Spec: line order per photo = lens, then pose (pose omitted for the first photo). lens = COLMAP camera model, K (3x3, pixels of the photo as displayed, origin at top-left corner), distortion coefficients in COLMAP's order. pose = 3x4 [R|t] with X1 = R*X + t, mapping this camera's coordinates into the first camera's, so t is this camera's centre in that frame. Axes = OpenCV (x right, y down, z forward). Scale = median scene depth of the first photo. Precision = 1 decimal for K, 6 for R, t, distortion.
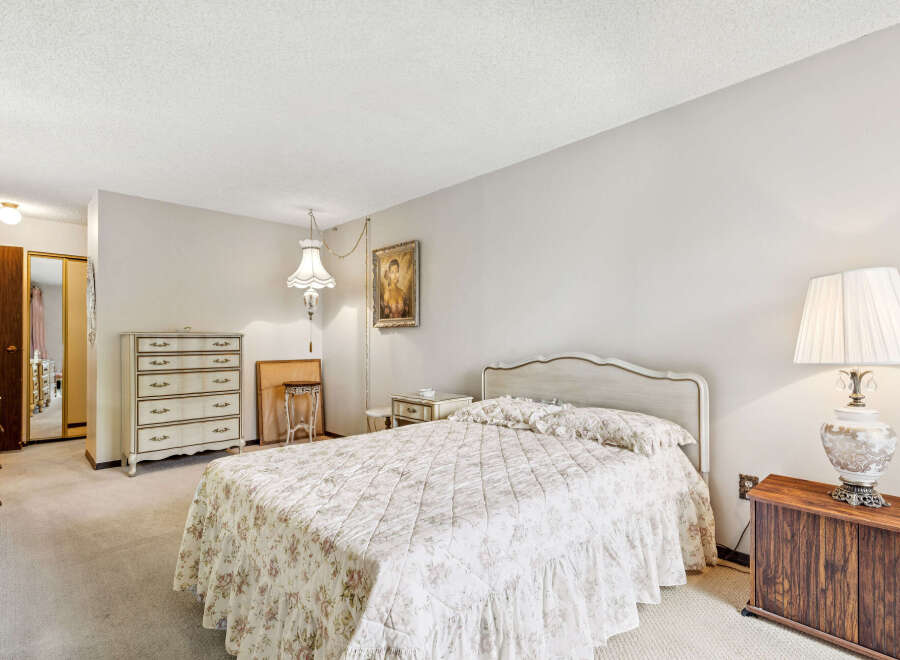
lens RADIAL K [[447.5, 0, 453.7], [0, 447.5, 334.0], [0, 0, 1]] dist [0.006956, -0.000475]
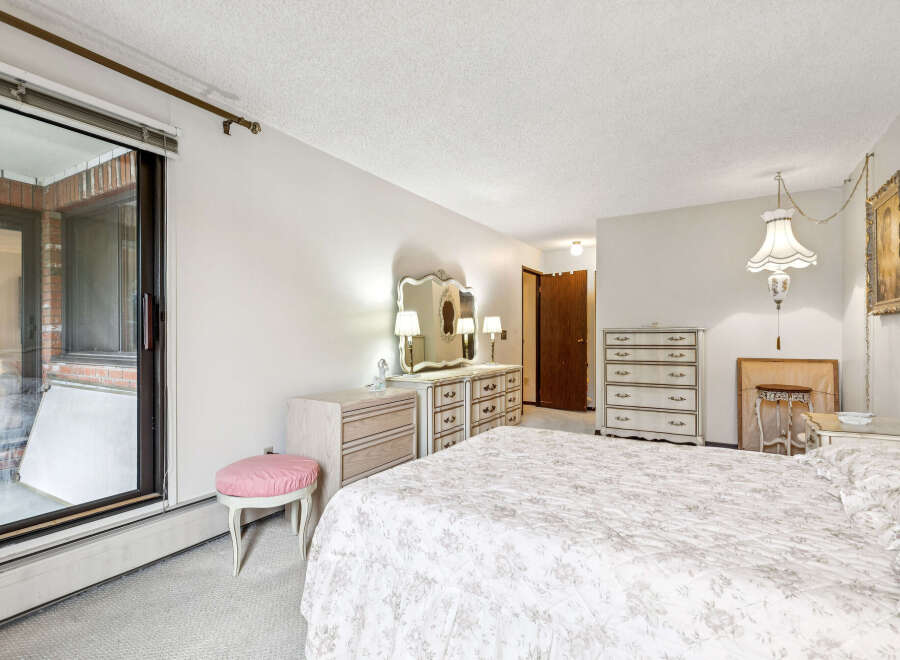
lens RADIAL K [[447.5, 0, 453.7], [0, 447.5, 334.0], [0, 0, 1]] dist [0.006956, -0.000475]
pose [[0.268451, -0.004003, -0.963285, 0.311154], [0.015340, 0.999882, 0.000120, 0.003439], [0.963171, -0.014809, 0.268480, 0.226990]]
